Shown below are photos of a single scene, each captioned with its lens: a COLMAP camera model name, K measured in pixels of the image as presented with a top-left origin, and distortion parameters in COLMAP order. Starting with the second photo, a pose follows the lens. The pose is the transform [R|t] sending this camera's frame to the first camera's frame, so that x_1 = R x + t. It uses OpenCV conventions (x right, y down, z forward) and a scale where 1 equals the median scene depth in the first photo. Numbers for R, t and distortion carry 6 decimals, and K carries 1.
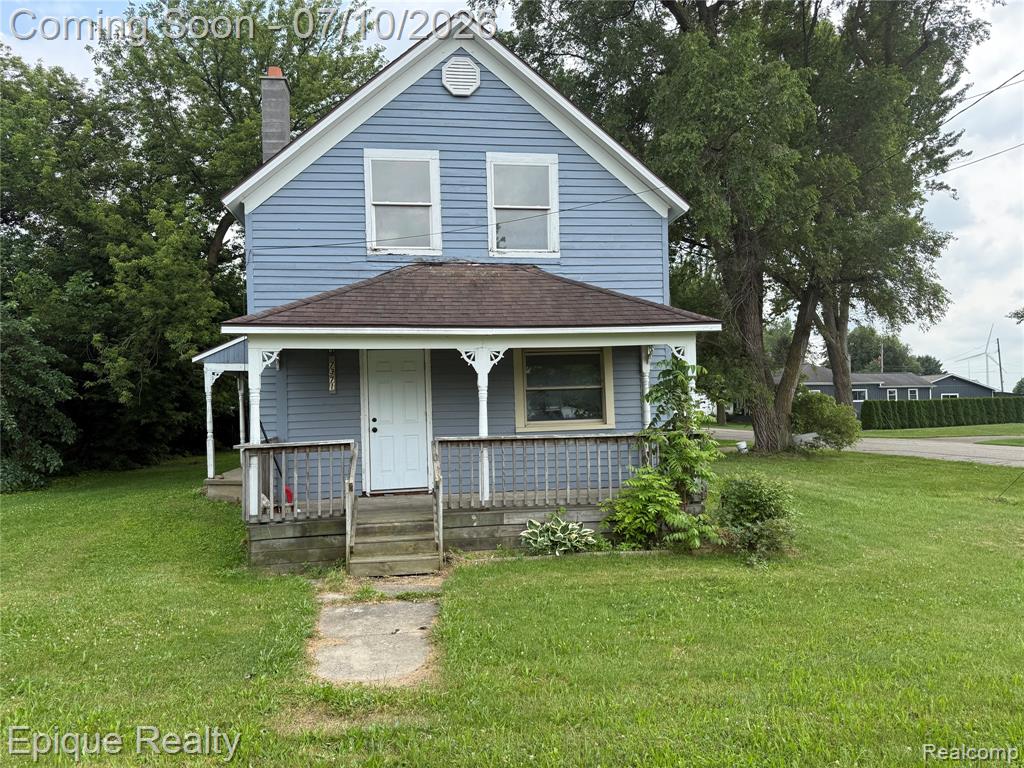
lens RADIAL K [[727.3, 0, 515.8], [0, 727.3, 394.4], [0, 0, 1]] dist [0.080129, -0.114613]
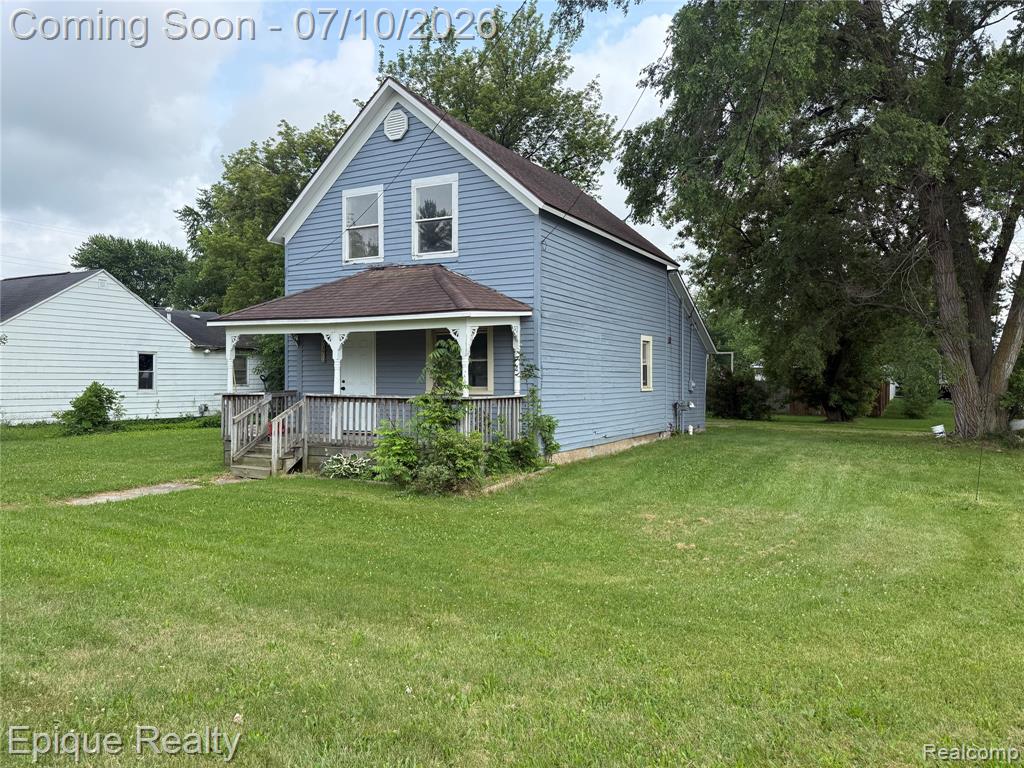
lens RADIAL K [[727.3, 0, 515.8], [0, 727.3, 394.4], [0, 0, 1]] dist [0.080129, -0.114613]
pose [[0.797182, 0.041690, -0.602298, 0.923283], [-0.013200, 0.998578, 0.051650, -0.017449], [0.603594, -0.033224, 0.796599, 0.055940]]
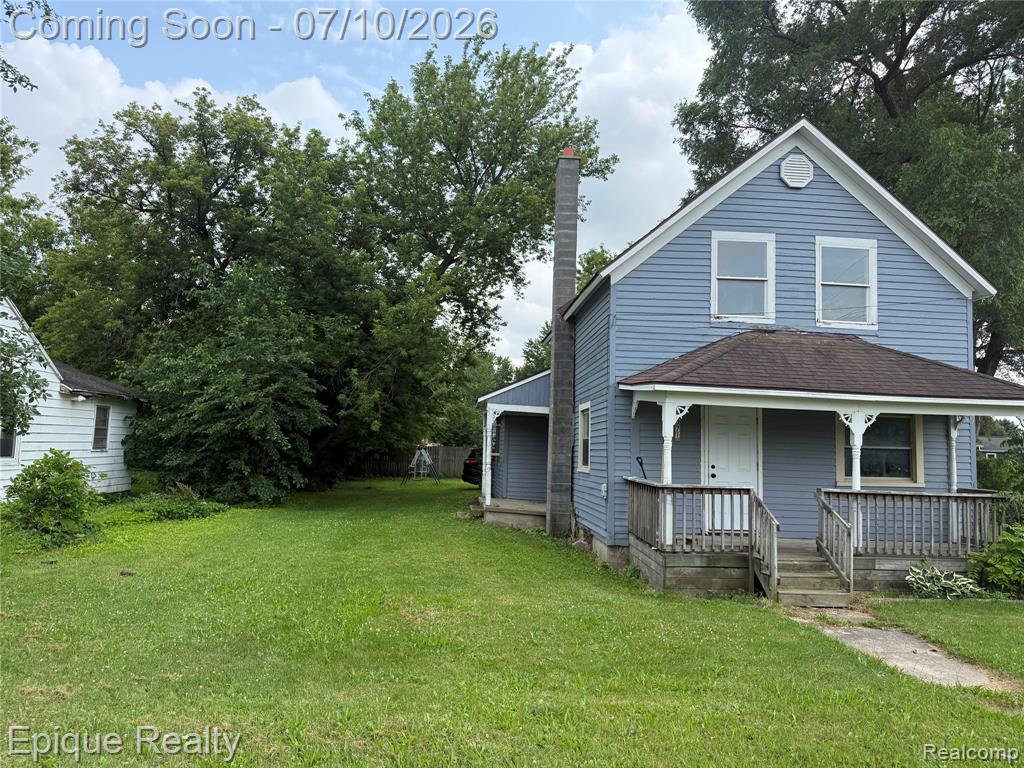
lens RADIAL K [[734.5, 0, 491.0], [0, 734.5, 387.2], [0, 0, 1]] dist [0.059344, -0.119665]
pose [[0.994854, 0.051953, -0.086983, -0.433052], [-0.057187, 0.996630, -0.058806, -0.000908], [0.083634, 0.063478, 0.994473, -0.168423]]
